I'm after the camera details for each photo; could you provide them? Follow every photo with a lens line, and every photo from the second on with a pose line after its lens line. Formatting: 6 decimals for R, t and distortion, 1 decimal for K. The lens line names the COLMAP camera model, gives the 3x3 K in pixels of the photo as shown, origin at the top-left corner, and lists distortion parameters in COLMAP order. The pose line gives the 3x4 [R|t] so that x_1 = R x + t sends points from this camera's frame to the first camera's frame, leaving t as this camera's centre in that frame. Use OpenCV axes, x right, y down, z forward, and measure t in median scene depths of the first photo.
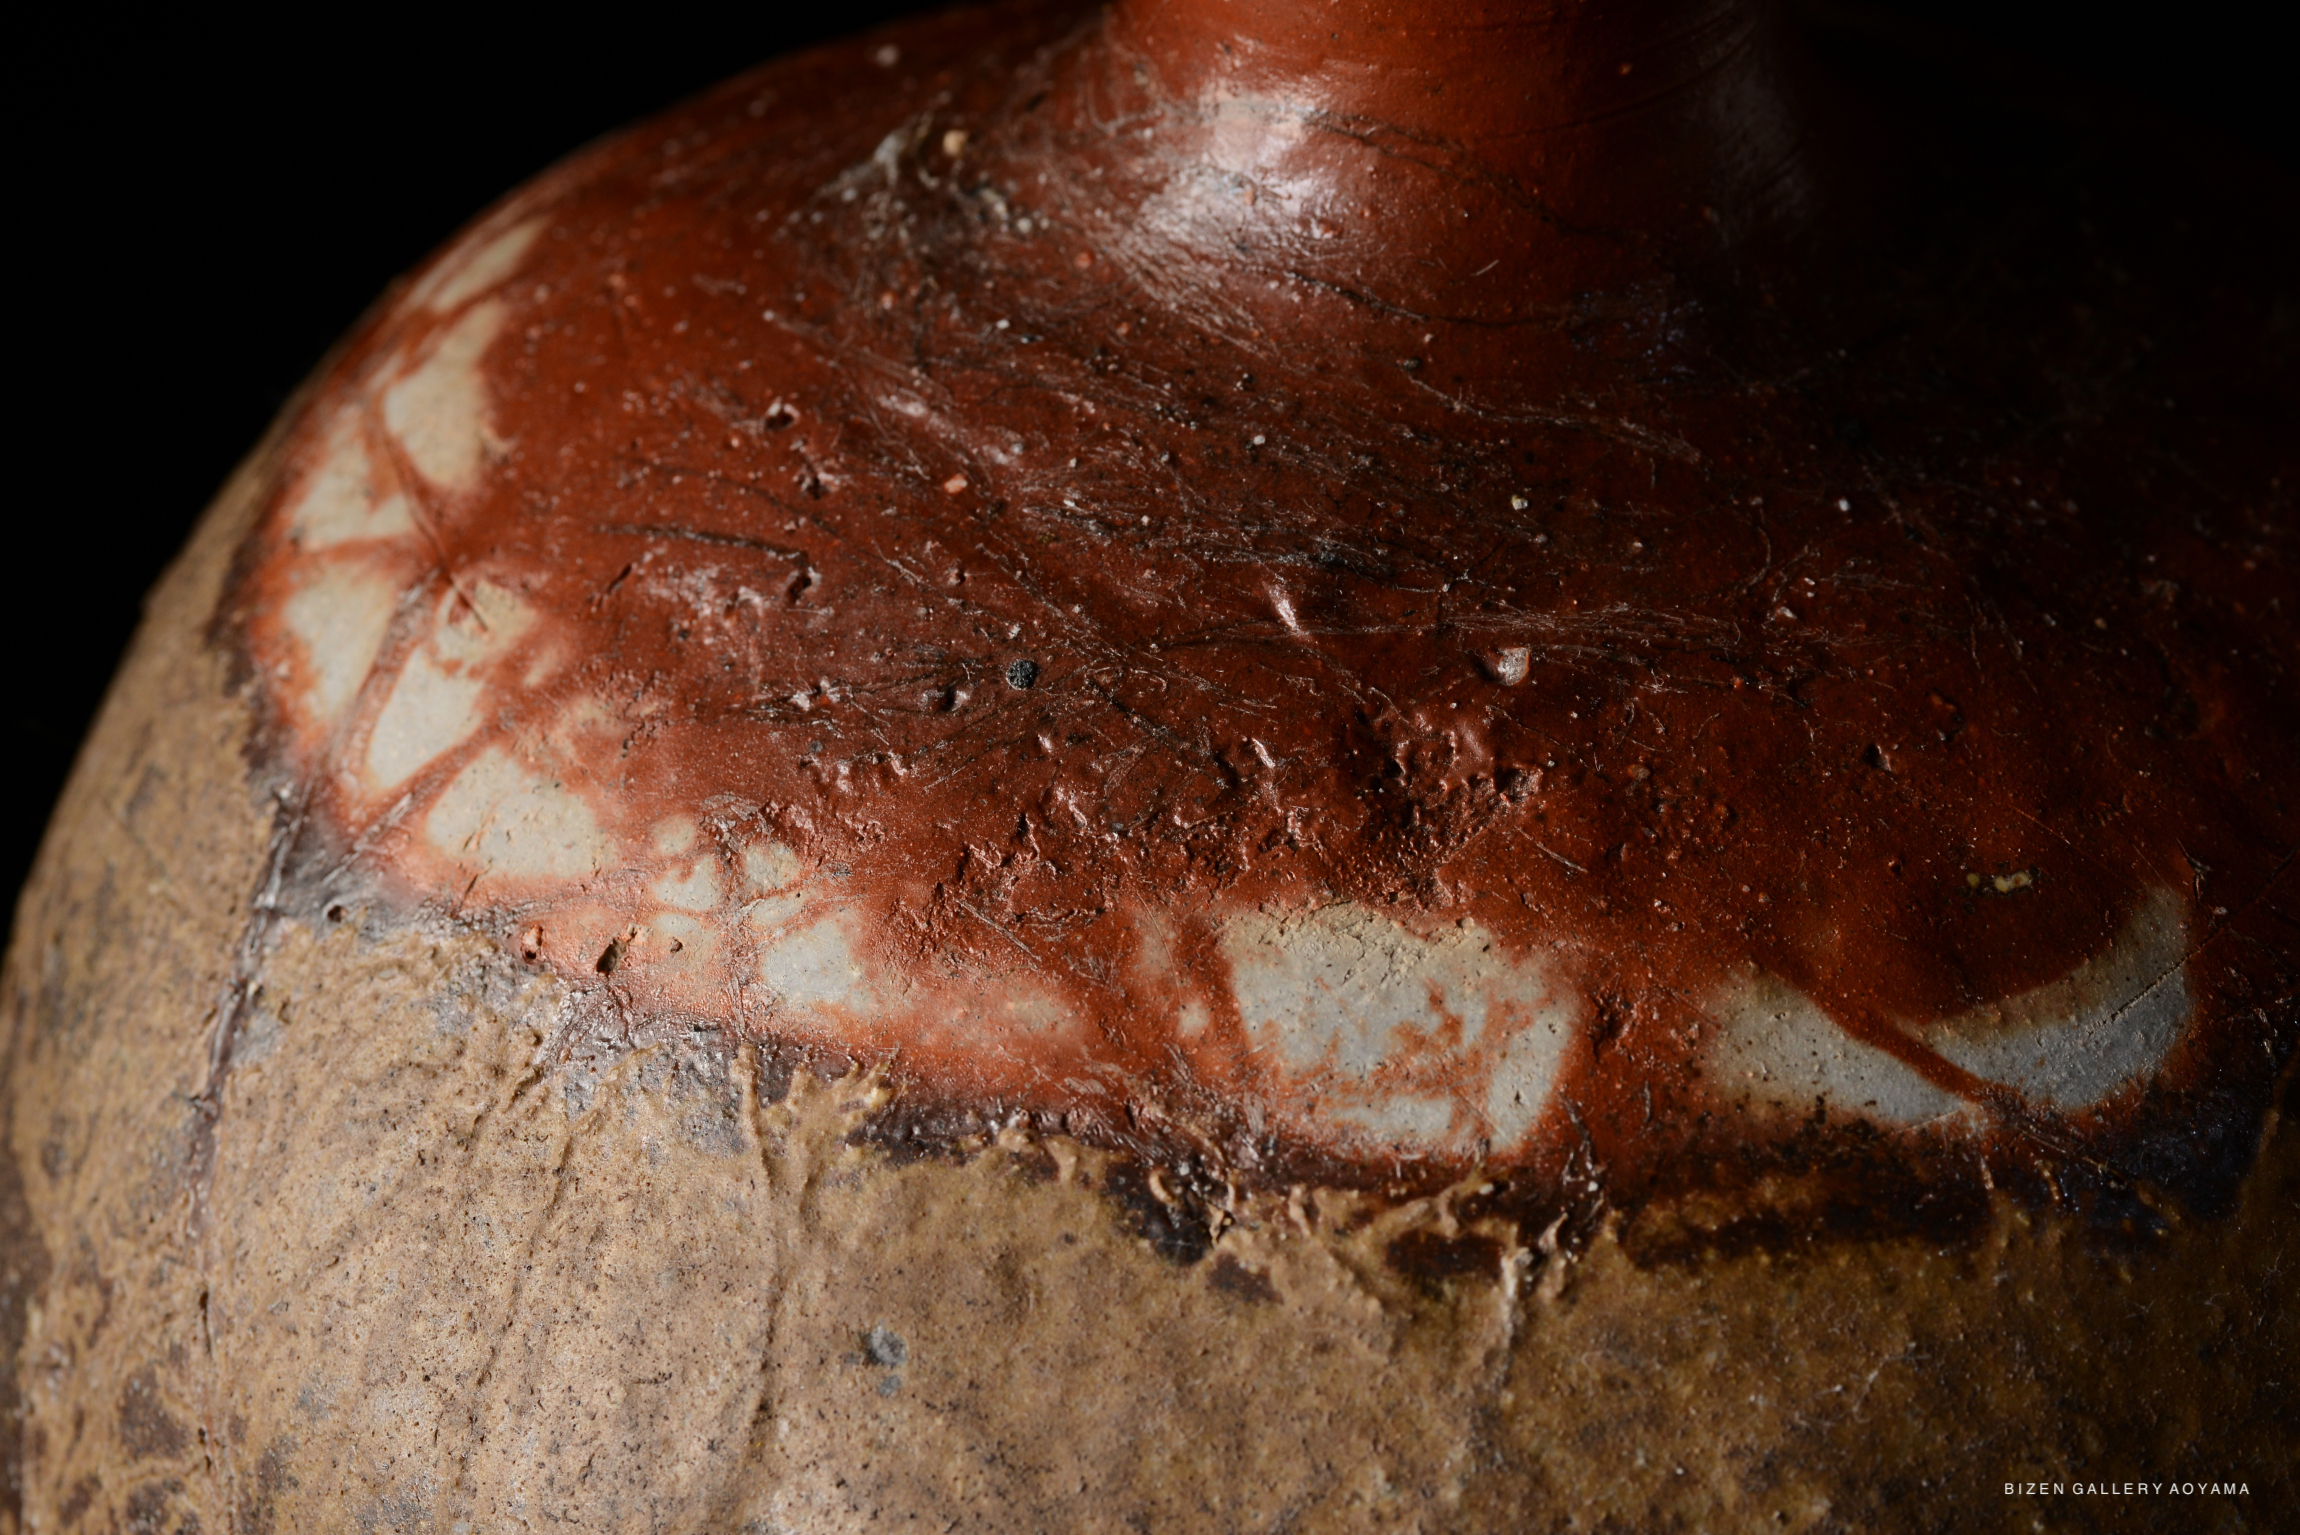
lens RADIAL K [[4987.8, 0, 1150.0], [0, 4987.8, 767.5], [0, 0, 1]] dist [0.026000, 0.877303]
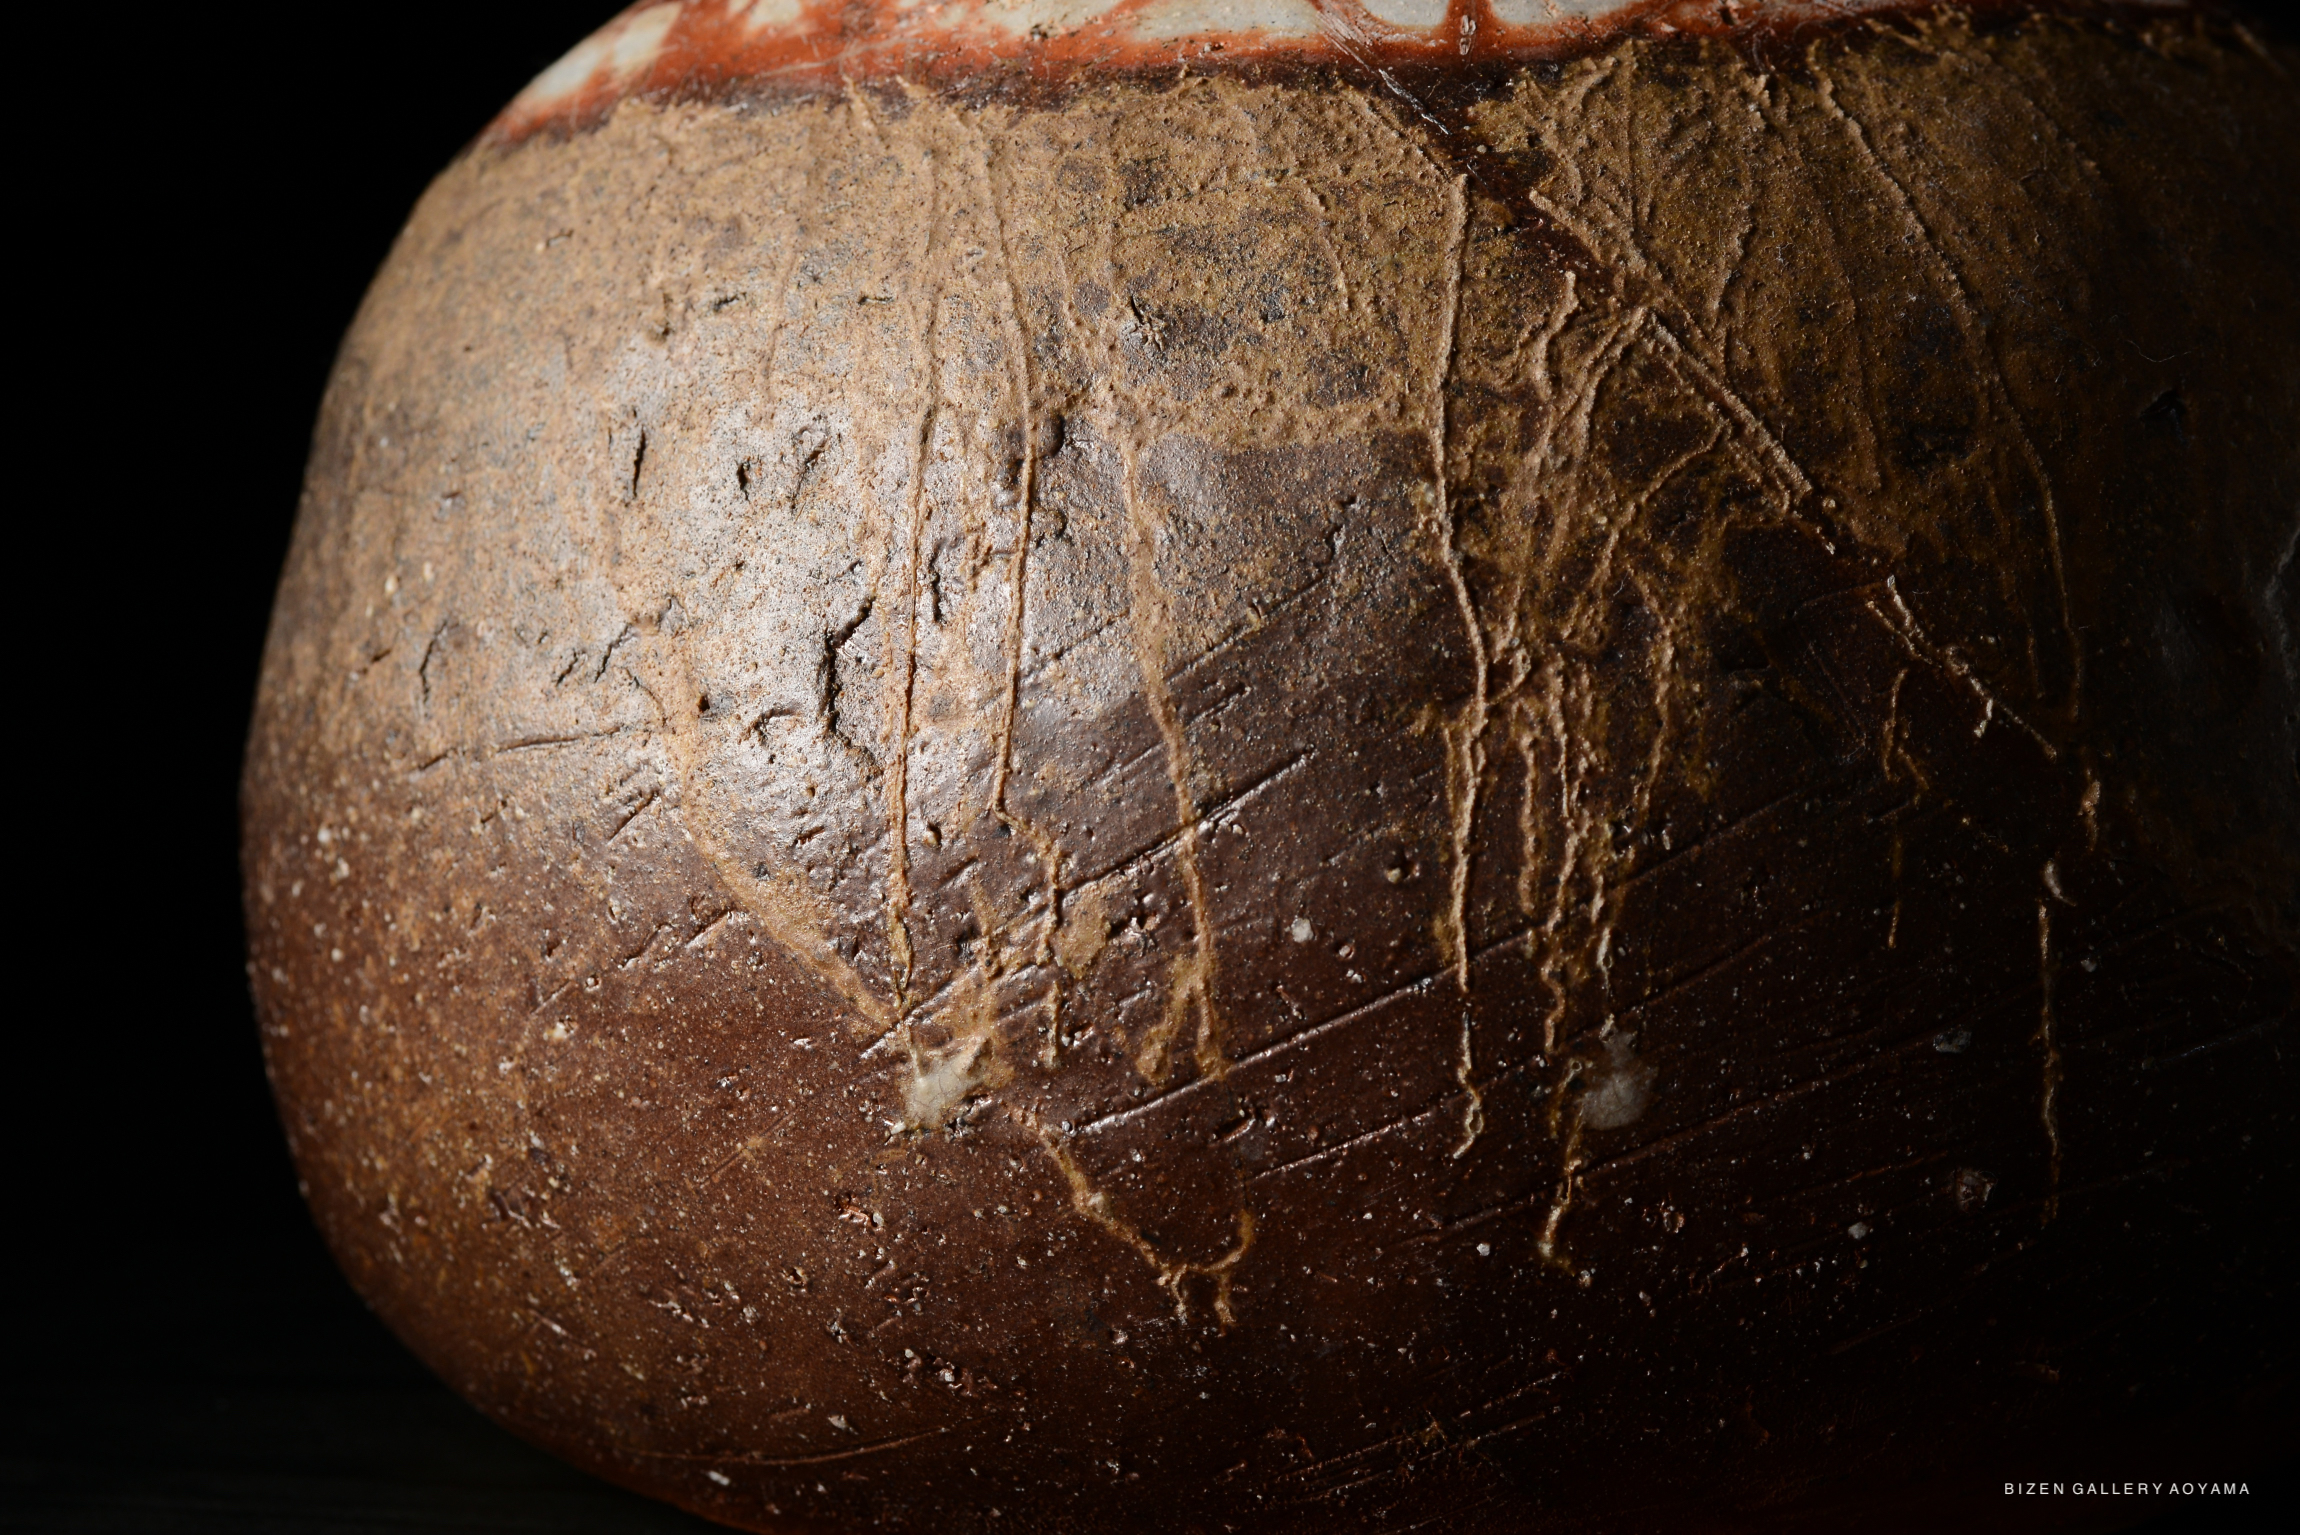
lens RADIAL K [[4987.8, 0, 1150.0], [0, 4987.8, 767.5], [0, 0, 1]] dist [0.026000, 0.877303]
pose [[0.488948, -0.110863, 0.865239, -1.413271], [0.513718, 0.838237, -0.182900, 0.384751], [-0.704999, 0.533918, 0.466807, 0.629567]]
